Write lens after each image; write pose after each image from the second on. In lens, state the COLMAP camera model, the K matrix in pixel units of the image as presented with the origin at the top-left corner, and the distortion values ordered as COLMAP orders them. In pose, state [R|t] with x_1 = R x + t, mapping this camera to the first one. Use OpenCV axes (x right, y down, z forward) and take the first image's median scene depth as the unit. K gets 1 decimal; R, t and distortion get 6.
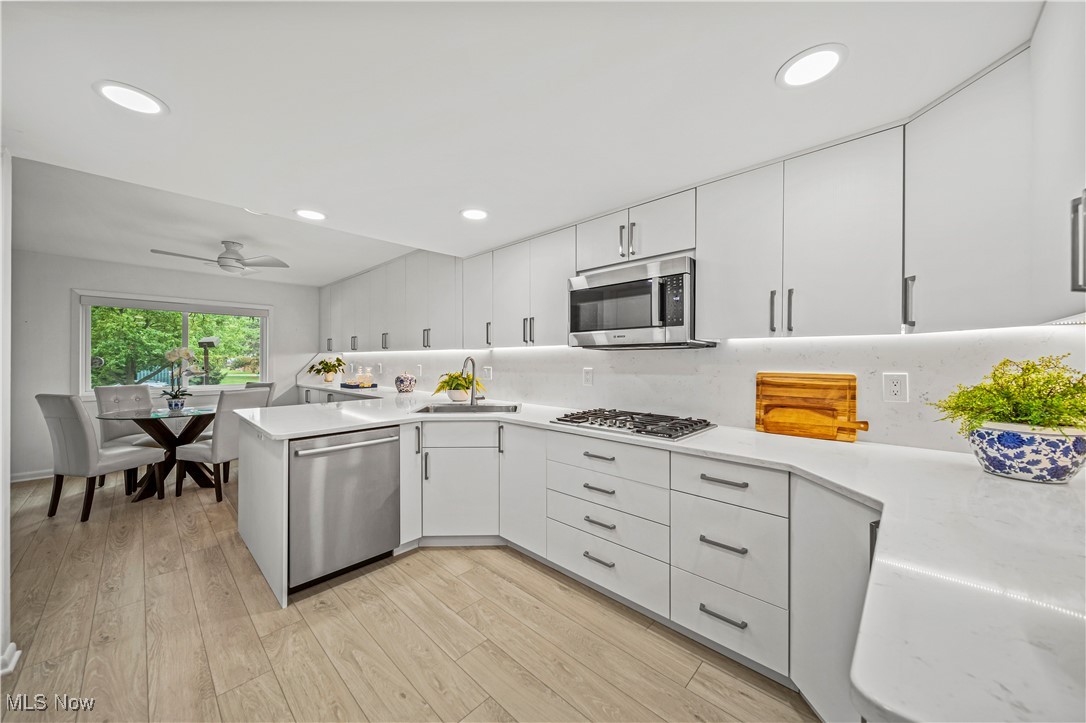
lens RADIAL K [[382.4, 0, 541.0], [0, 382.4, 360.4], [0, 0, 1]] dist [-0.003983, -0.000465]
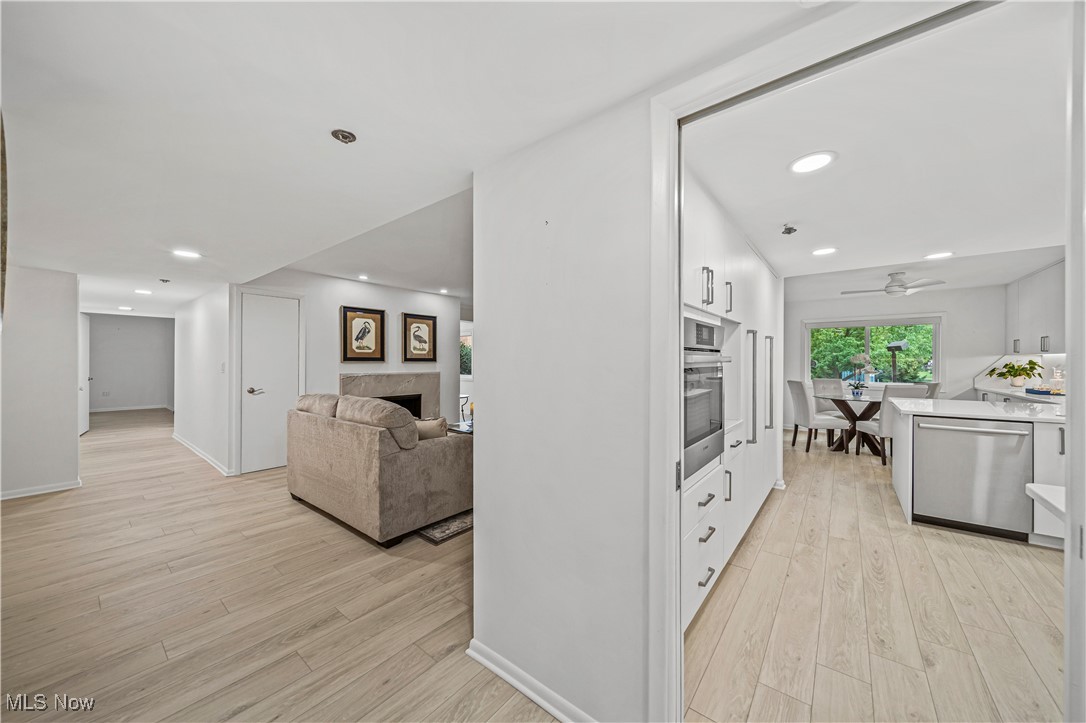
lens RADIAL K [[382.4, 0, 540.8], [0, 382.4, 361.1], [0, 0, 1]] dist [-0.003983, -0.000465]
pose [[0.085293, -0.000655, -0.996356, 0.455923], [-0.004286, 0.999990, -0.001025, 0.000550], [0.996347, 0.004358, 0.085289, -0.384151]]
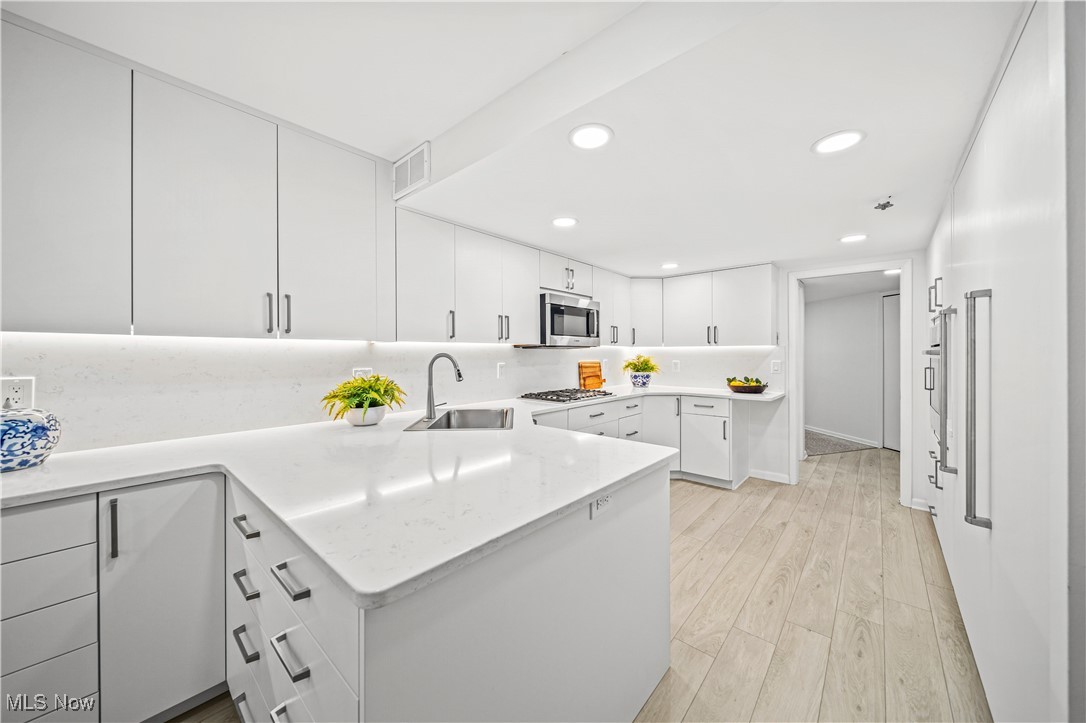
lens RADIAL K [[382.4, 0, 541.2], [0, 382.4, 355.7], [0, 0, 1]] dist [-0.003983, -0.000465]
pose [[-0.036301, -0.004525, 0.999331, -0.920085], [0.007838, 0.999958, 0.004813, -0.006131], [-0.999310, 0.008008, -0.036264, 0.811095]]
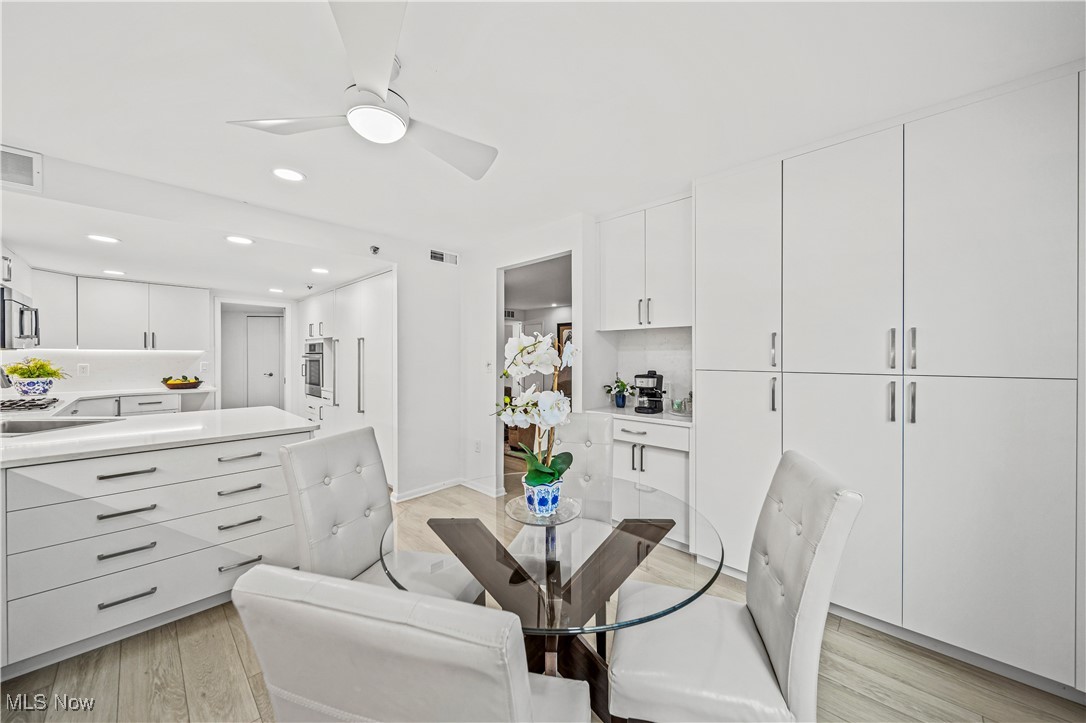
lens RADIAL K [[382.4, 0, 543.8], [0, 382.4, 359.2], [0, 0, 1]] dist [-0.003983, -0.000465]
pose [[-0.999985, 0.002803, -0.004686, -1.131466], [0.002771, 0.999974, 0.006705, 0.001531], [0.004704, 0.006692, -0.999967, 1.626863]]
